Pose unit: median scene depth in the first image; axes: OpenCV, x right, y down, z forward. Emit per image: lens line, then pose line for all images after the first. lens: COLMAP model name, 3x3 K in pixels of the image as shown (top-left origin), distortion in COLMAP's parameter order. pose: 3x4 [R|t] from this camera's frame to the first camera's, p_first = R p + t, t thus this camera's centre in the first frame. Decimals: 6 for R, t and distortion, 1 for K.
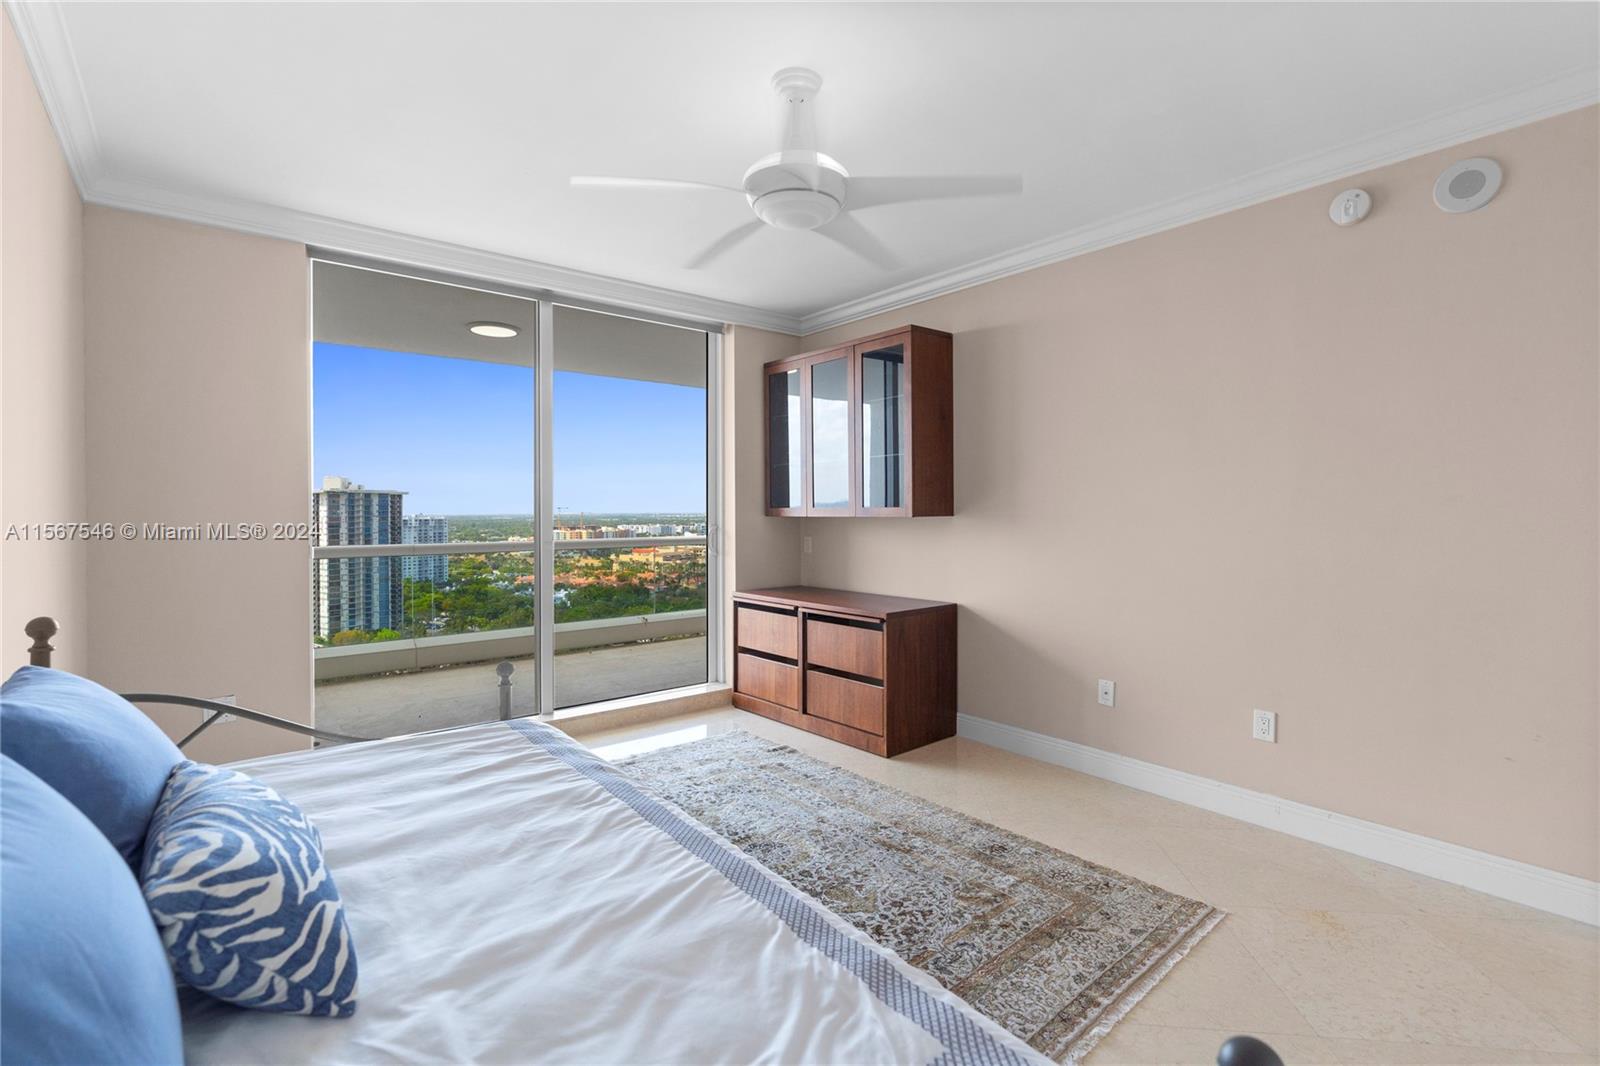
lens RADIAL K [[731.5, 0, 808.7], [0, 731.5, 524.4], [0, 0, 1]] dist [-0.009600, 0.002689]
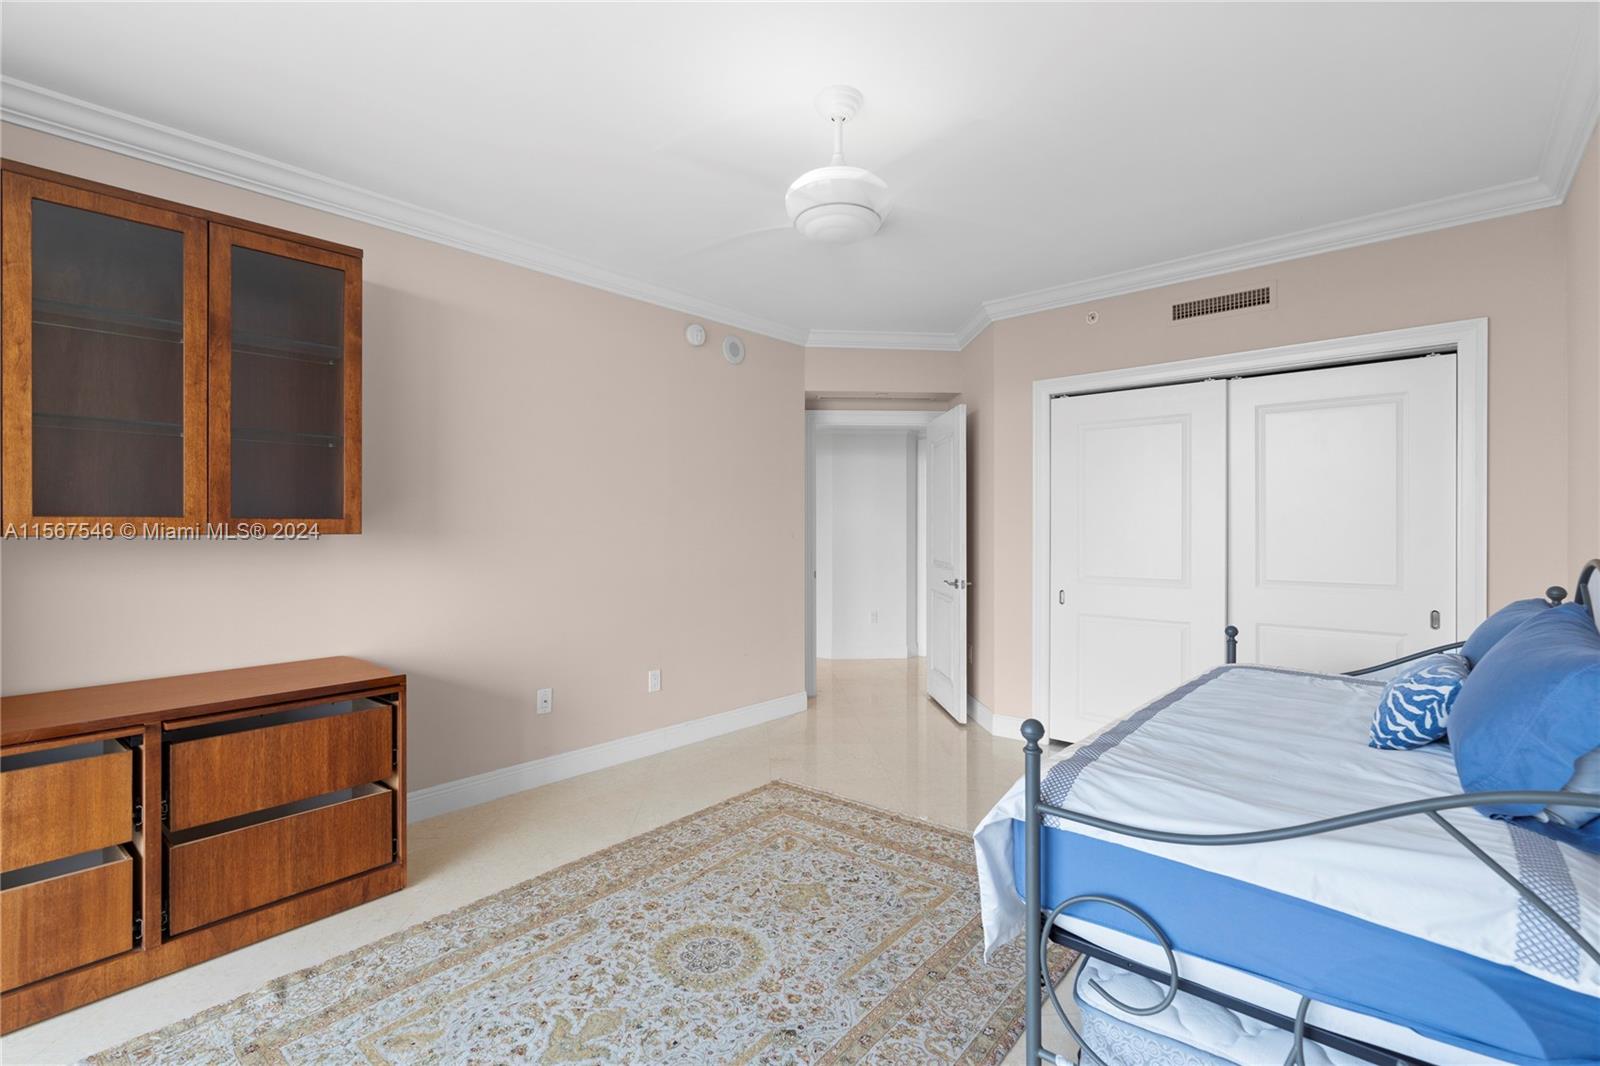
lens RADIAL K [[731.5, 0, 798.7], [0, 731.5, 527.8], [0, 0, 1]] dist [-0.009600, 0.002689]
pose [[-0.161089, -0.000938, 0.986939, -0.692554], [0.017475, 0.999840, 0.003802, -0.013329], [-0.986785, 0.017860, -0.161047, 0.829981]]
